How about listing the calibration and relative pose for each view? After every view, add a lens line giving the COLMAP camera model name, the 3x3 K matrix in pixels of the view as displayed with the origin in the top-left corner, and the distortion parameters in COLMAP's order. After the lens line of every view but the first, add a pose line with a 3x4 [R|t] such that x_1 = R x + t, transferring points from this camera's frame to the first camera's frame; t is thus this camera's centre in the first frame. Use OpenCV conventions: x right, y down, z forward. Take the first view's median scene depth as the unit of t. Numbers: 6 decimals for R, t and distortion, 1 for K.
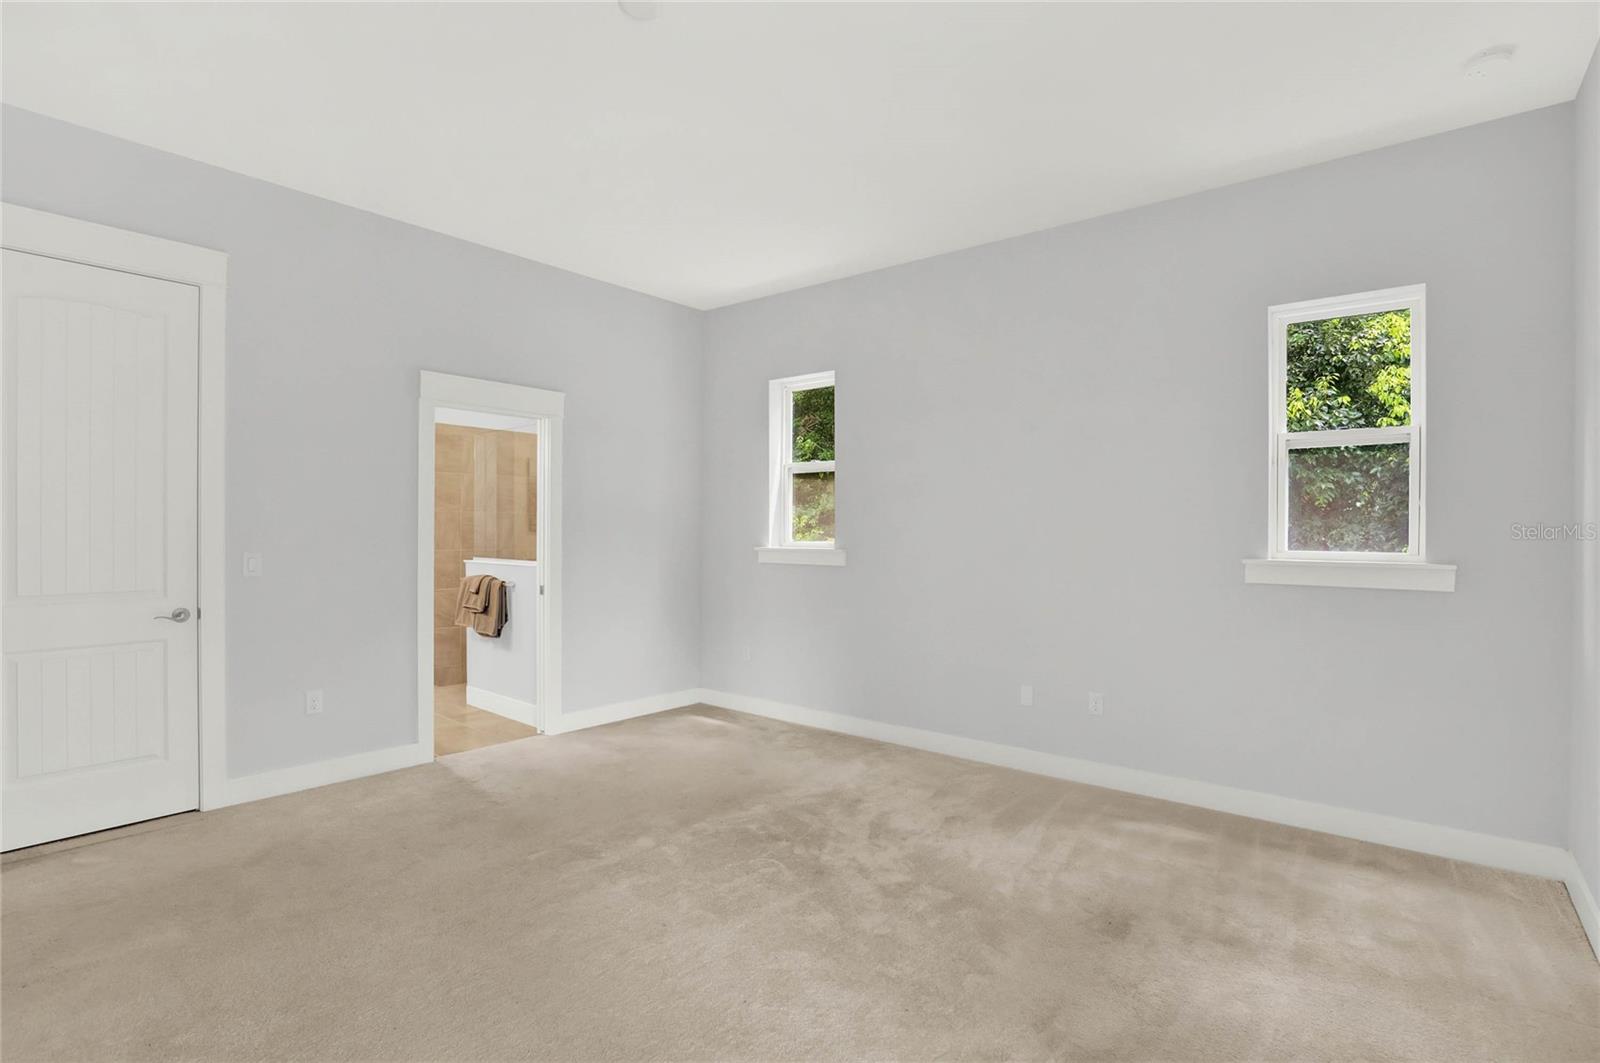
lens RADIAL K [[775.4, 0, 800.0], [0, 775.4, 531.5], [0, 0, 1]] dist [-0.056546, 0.031248]
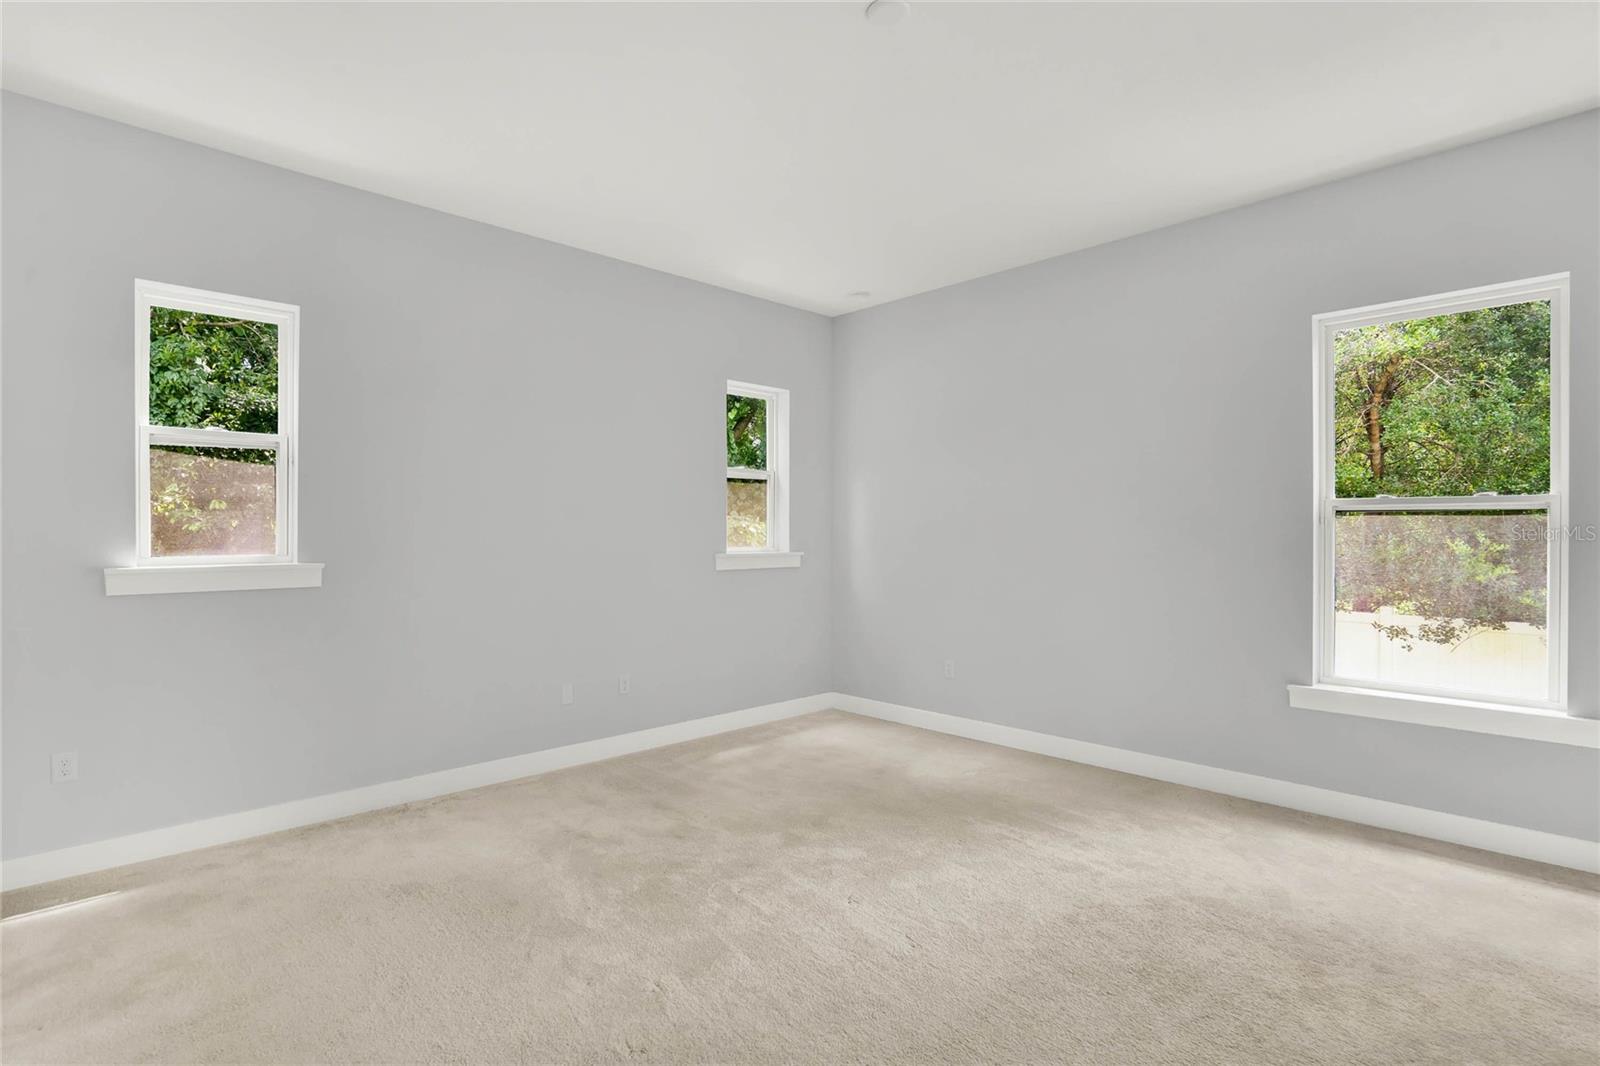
lens RADIAL K [[775.4, 0, 800.0], [0, 775.4, 533.0], [0, 0, 1]] dist [-0.056546, 0.031248]
pose [[0.108818, -0.004722, 0.994050, -0.777746], [0.005997, 0.999974, 0.004093, -0.006628], [-0.994044, 0.005516, 0.108843, 0.638902]]
